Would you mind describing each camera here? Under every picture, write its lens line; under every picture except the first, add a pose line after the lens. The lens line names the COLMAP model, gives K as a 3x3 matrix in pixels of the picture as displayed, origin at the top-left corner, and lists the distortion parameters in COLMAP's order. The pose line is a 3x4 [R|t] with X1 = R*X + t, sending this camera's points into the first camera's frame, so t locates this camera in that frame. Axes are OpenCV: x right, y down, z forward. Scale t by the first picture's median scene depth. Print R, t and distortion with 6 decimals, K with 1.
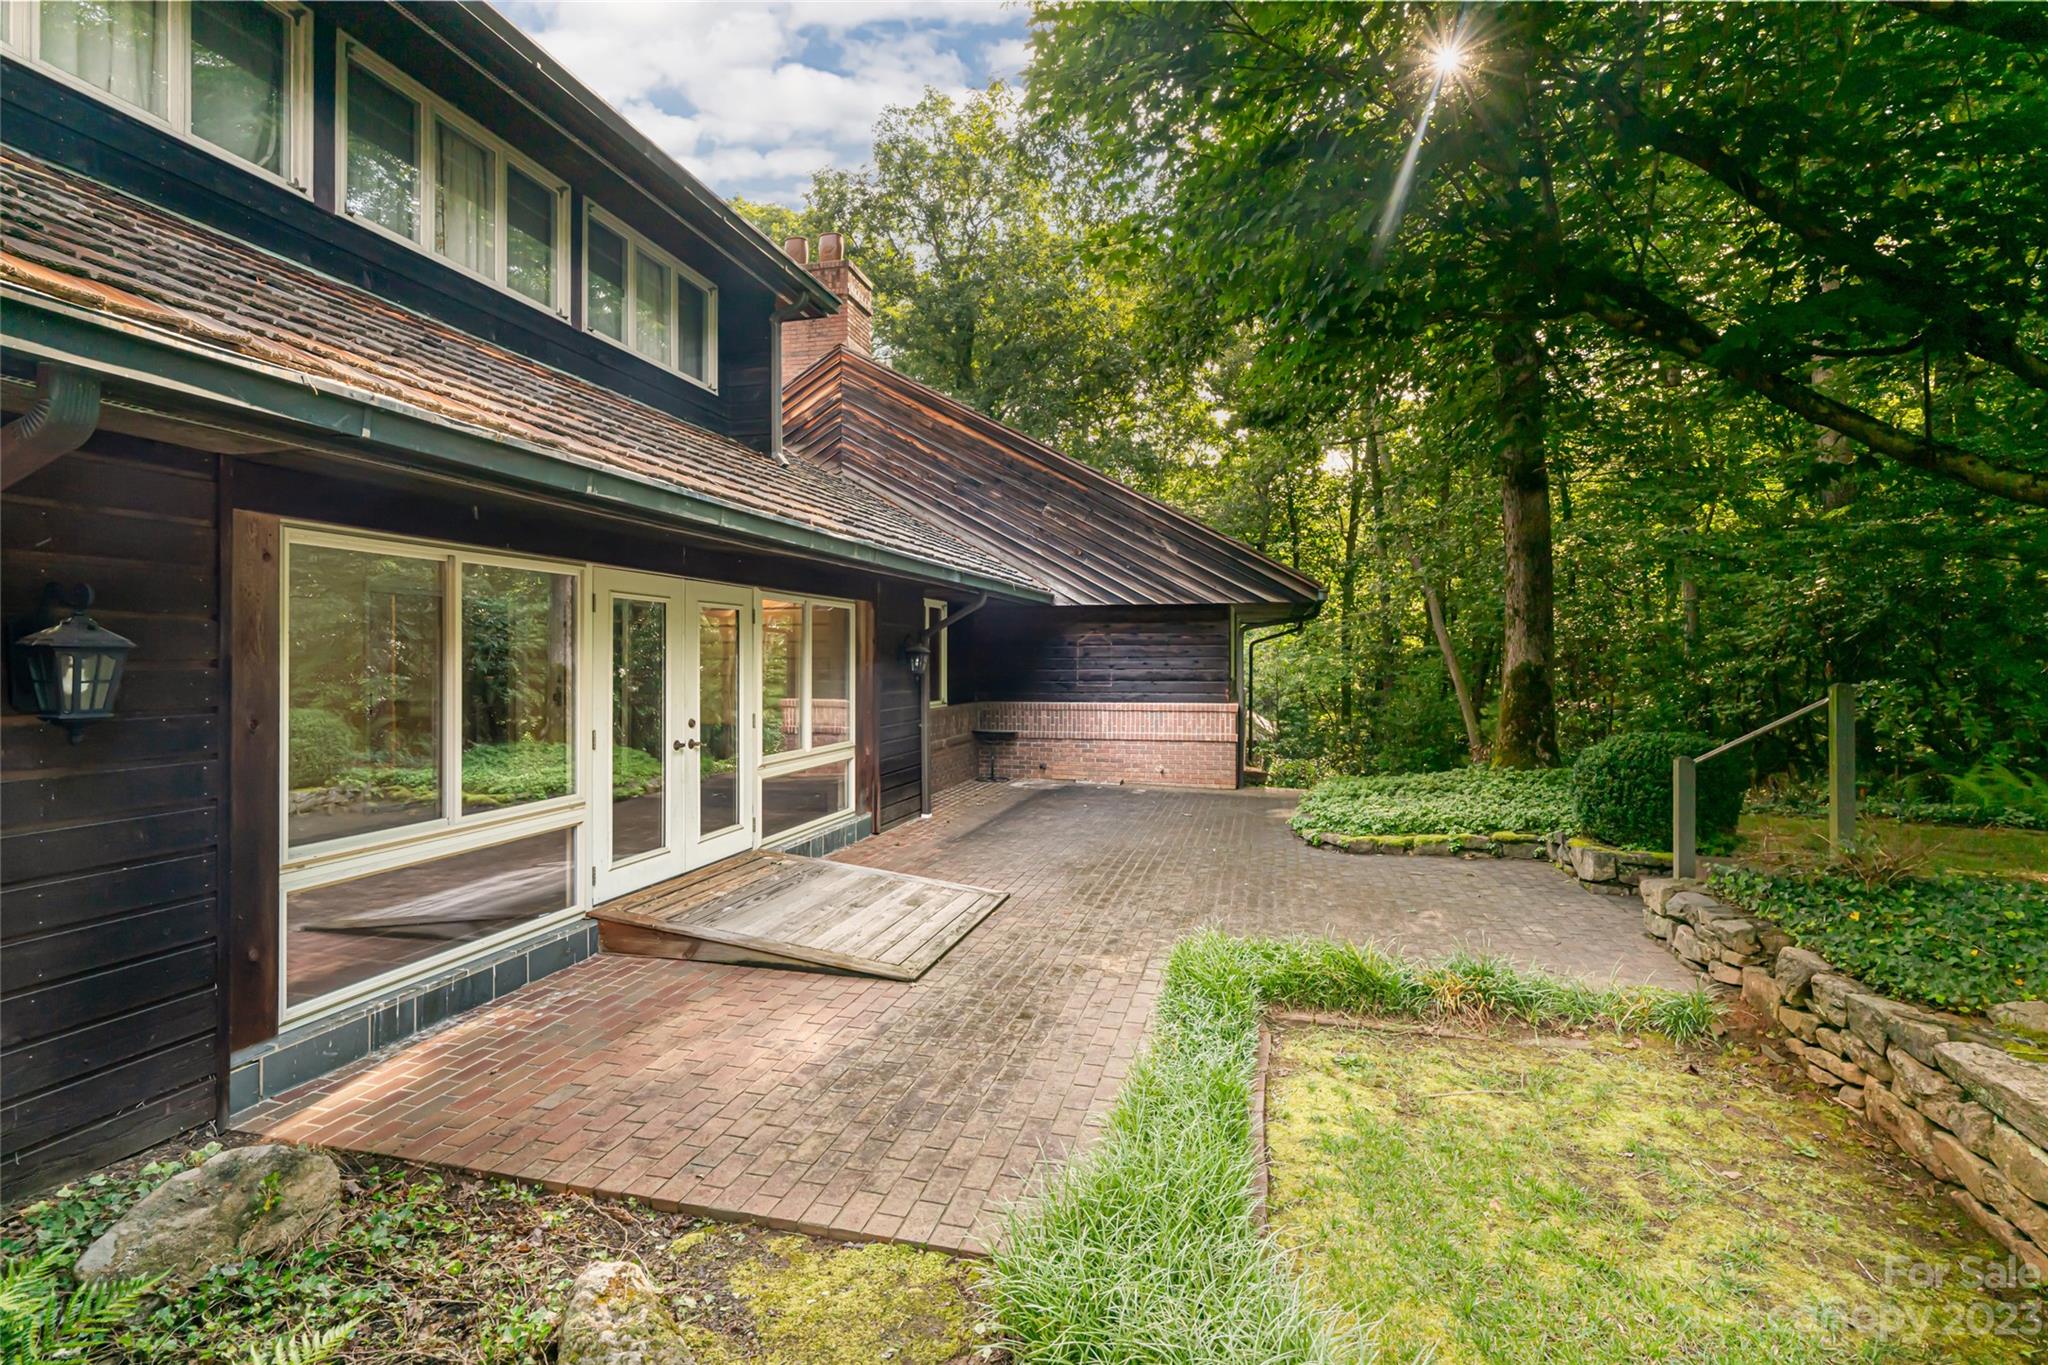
lens RADIAL K [[943.3, 0, 1009.3], [0, 943.3, 662.1], [0, 0, 1]] dist [-0.006290, 0.000263]
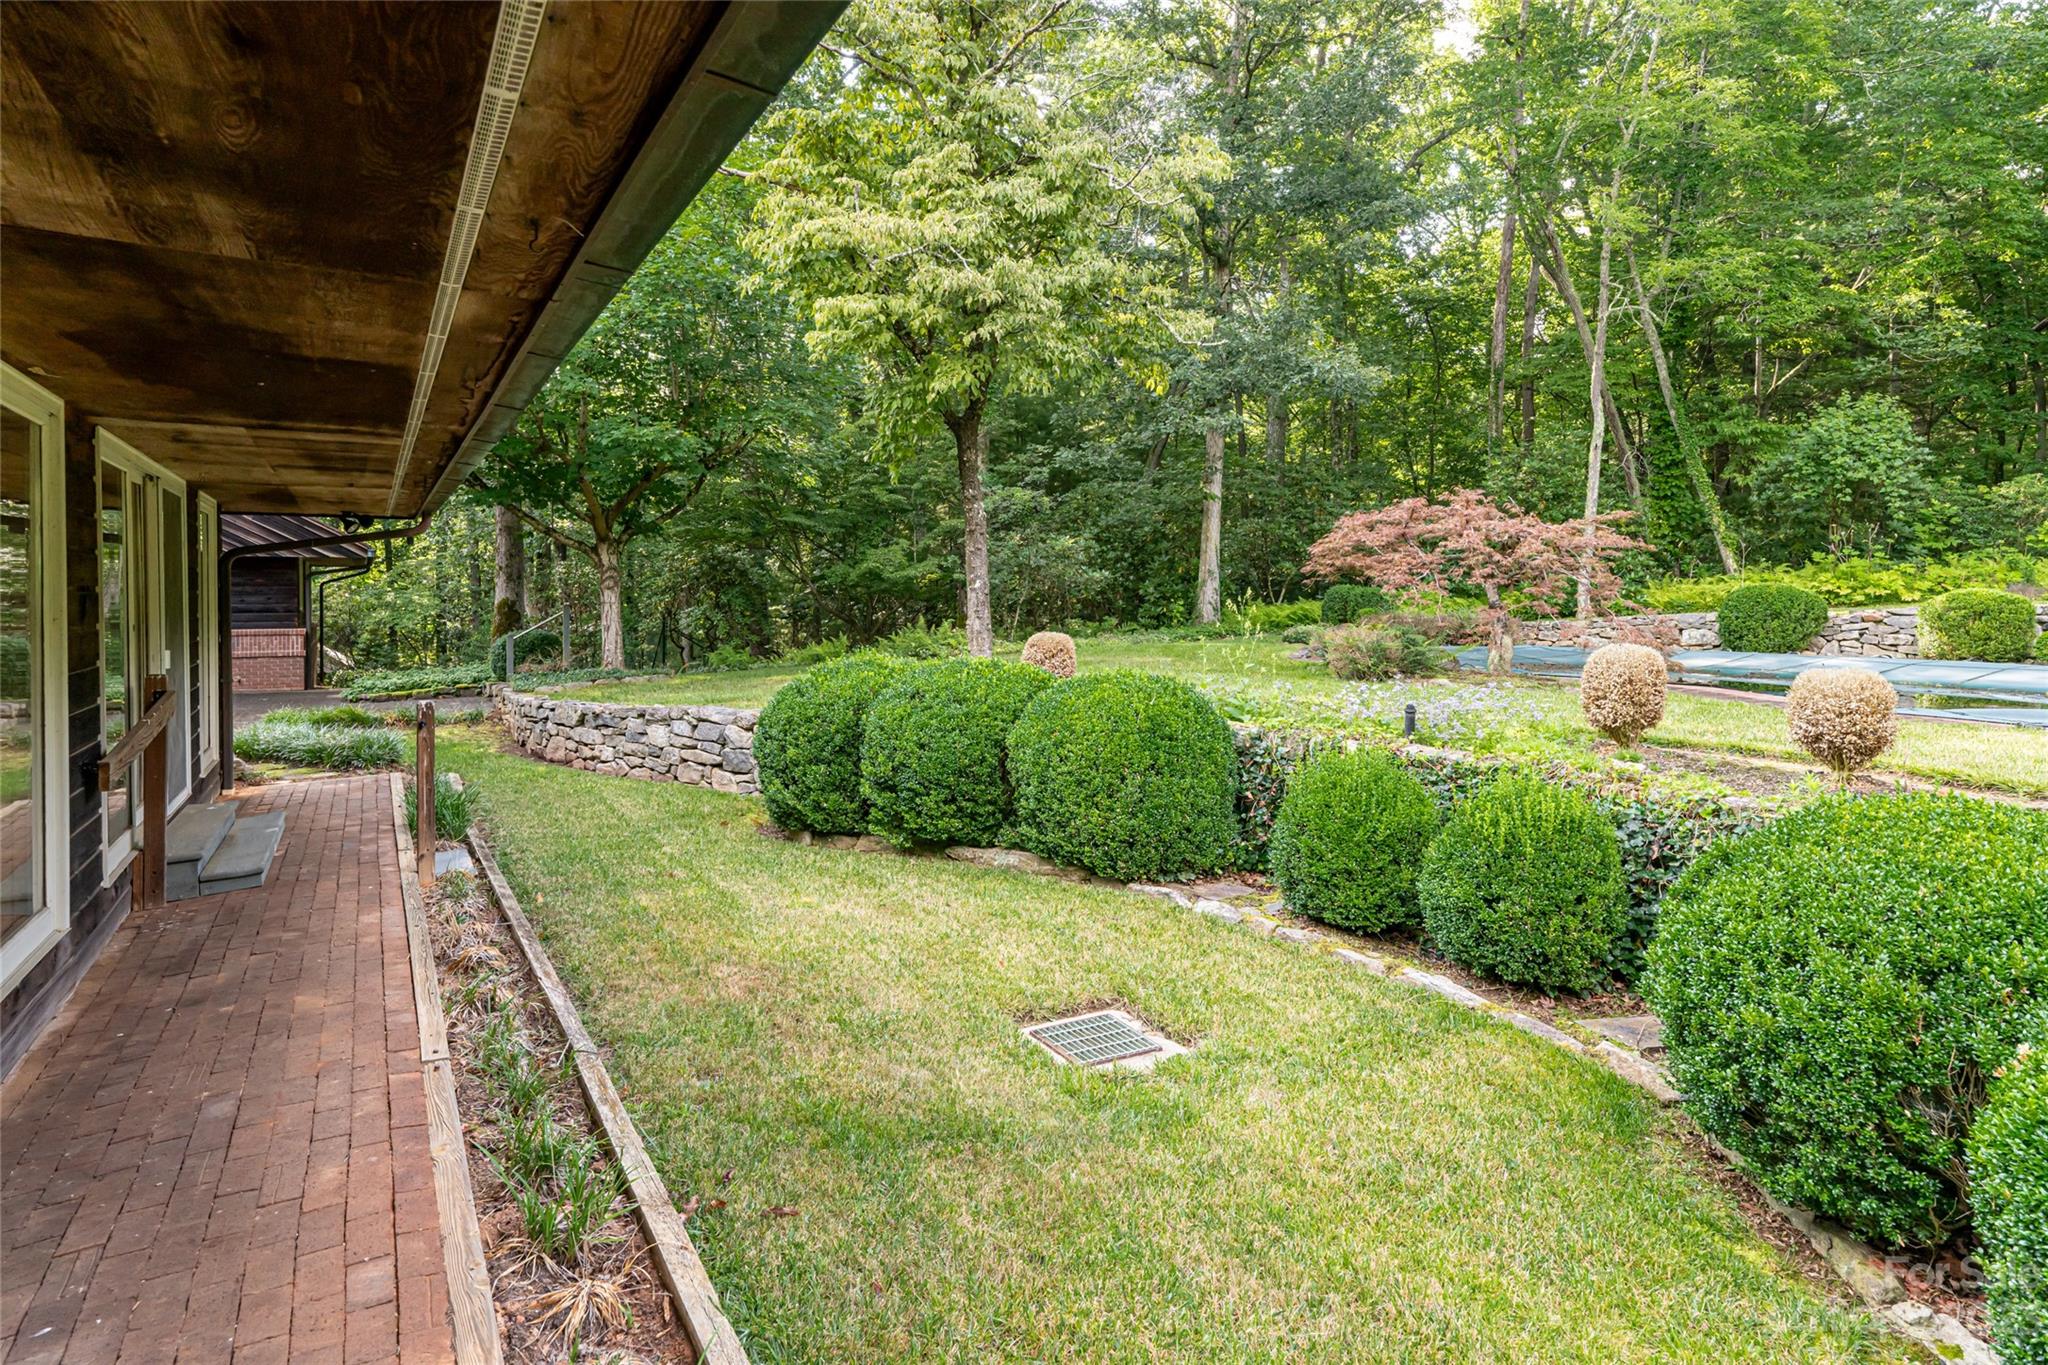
lens RADIAL K [[1113.1, 0, 1031.9], [0, 1113.1, 594.7], [0, 0, 1]] dist [0.007301, 0.000547]
pose [[0.691553, -0.000259, 0.722326, -0.205871], [0.003385, 0.999990, -0.002882, 0.002773], [-0.722318, 0.004438, 0.691547, -0.909688]]
